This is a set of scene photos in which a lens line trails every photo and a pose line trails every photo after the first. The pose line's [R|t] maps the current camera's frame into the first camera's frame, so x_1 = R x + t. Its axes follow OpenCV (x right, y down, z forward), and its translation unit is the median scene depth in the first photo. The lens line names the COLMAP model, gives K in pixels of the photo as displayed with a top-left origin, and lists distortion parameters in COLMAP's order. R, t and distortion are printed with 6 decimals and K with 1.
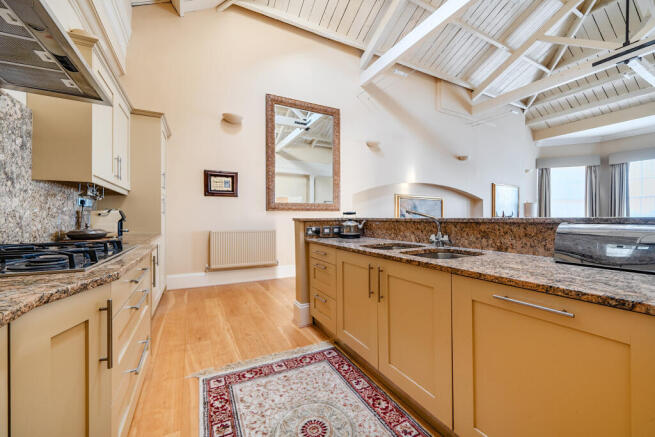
lens RADIAL K [[249.8, 0, 329.0], [0, 249.8, 216.9], [0, 0, 1]] dist [-0.000251, -0.000095]
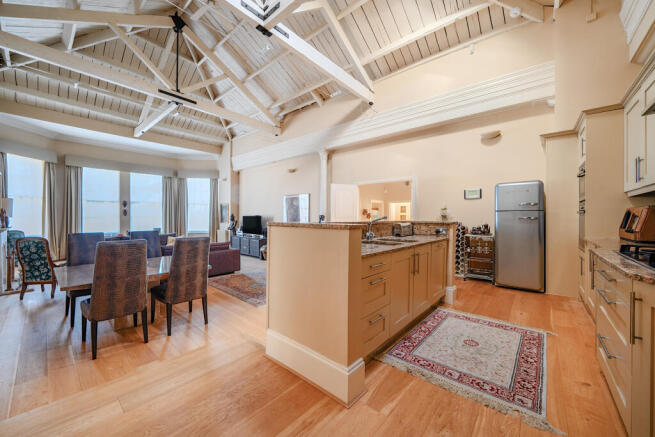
lens RADIAL K [[249.8, 0, 330.3], [0, 249.8, 218.8], [0, 0, 1]] dist [-0.000251, -0.000095]
pose [[-0.358398, -0.006045, 0.933549, -0.352534], [-0.005706, 0.999975, 0.004284, -0.007863], [-0.933552, -0.003791, -0.358423, 0.671670]]
